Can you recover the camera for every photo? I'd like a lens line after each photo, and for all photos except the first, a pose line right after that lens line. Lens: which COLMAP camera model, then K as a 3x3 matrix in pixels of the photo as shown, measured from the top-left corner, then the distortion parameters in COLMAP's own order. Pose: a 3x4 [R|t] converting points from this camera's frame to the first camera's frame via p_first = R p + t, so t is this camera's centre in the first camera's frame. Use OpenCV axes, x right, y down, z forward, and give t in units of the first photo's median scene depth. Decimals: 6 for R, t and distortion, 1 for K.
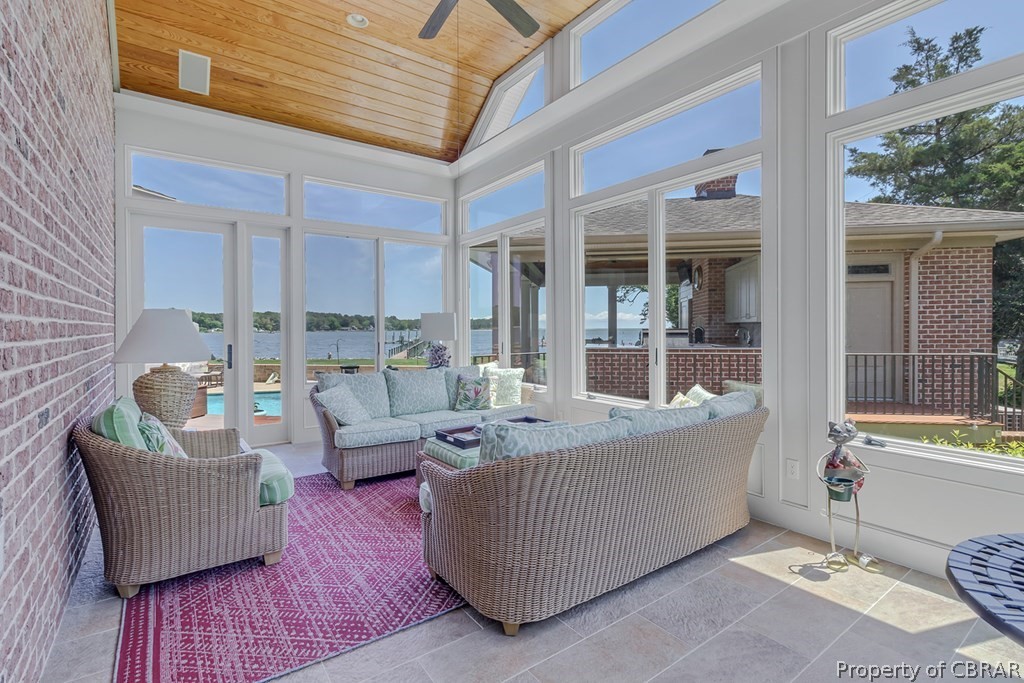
lens RADIAL K [[479.9, 0, 517.9], [0, 479.9, 334.1], [0, 0, 1]] dist [0.011443, 0.000192]
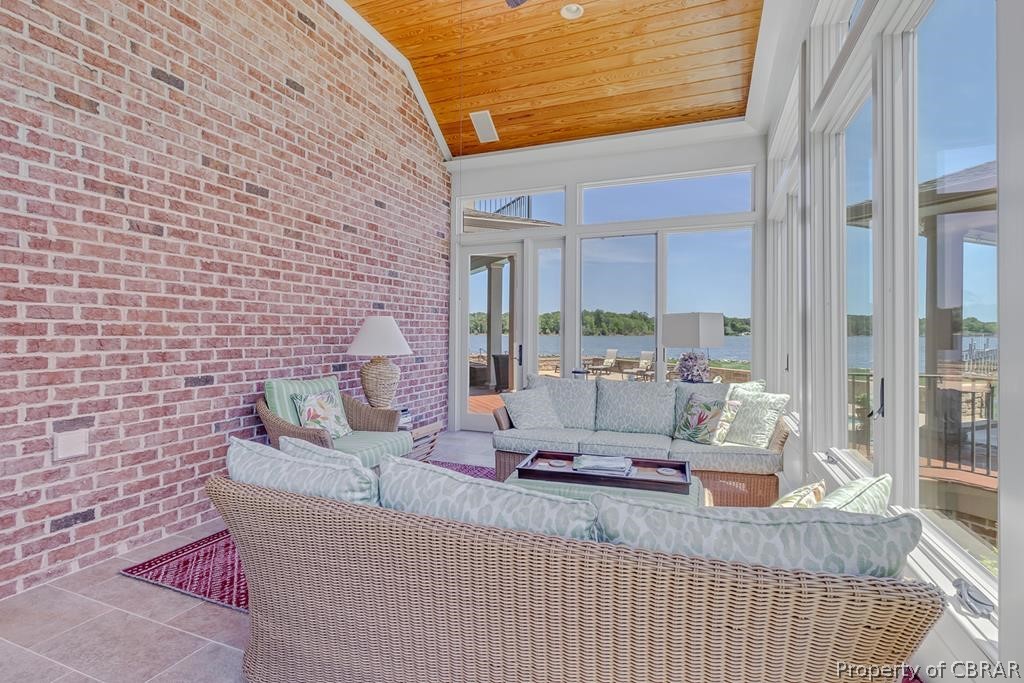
lens RADIAL K [[479.9, 0, 517.8], [0, 479.9, 332.8], [0, 0, 1]] dist [0.011443, 0.000192]
pose [[0.540449, 0.008236, -0.841337, 0.397532], [-0.017899, 0.999838, -0.001710, -0.005262], [0.841187, 0.015984, 0.540509, 0.375665]]
